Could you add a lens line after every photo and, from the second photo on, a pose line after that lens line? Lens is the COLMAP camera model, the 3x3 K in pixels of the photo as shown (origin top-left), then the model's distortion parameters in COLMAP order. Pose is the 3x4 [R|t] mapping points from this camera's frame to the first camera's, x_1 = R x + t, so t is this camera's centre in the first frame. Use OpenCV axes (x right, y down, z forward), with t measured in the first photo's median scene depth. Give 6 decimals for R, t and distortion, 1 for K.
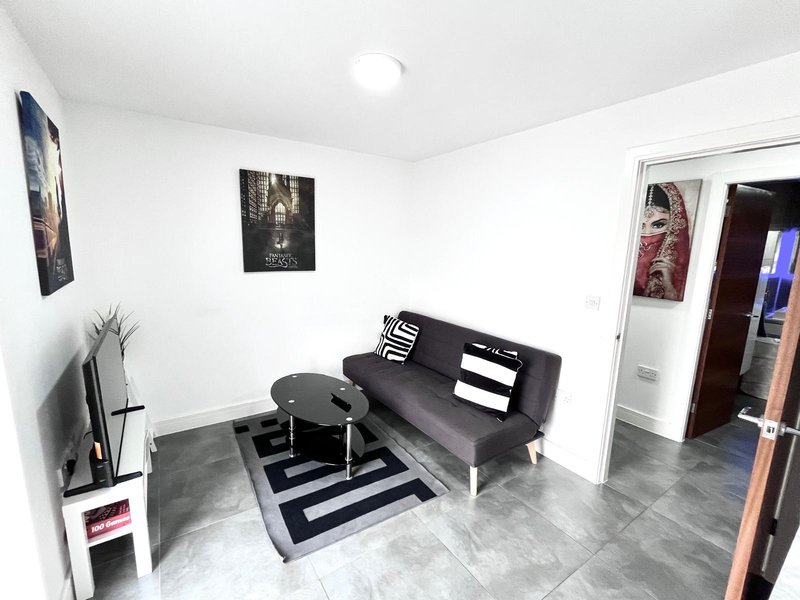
lens RADIAL K [[354.1, 0, 395.2], [0, 354.1, 303.2], [0, 0, 1]] dist [-0.001673, -0.000063]
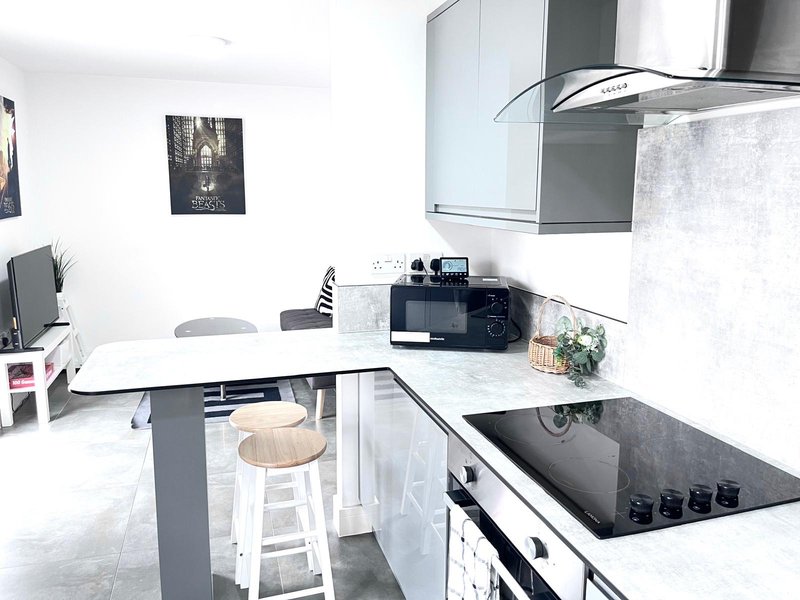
lens RADIAL K [[606.7, 0, 397.9], [0, 606.7, 289.5], [0, 0, 1]] dist [0.073635, -0.103925]
pose [[0.956733, 0.027682, -0.289647, 0.720778], [-0.030606, 0.999516, -0.005571, 0.118732], [0.289352, 0.014195, 0.957117, -0.504632]]
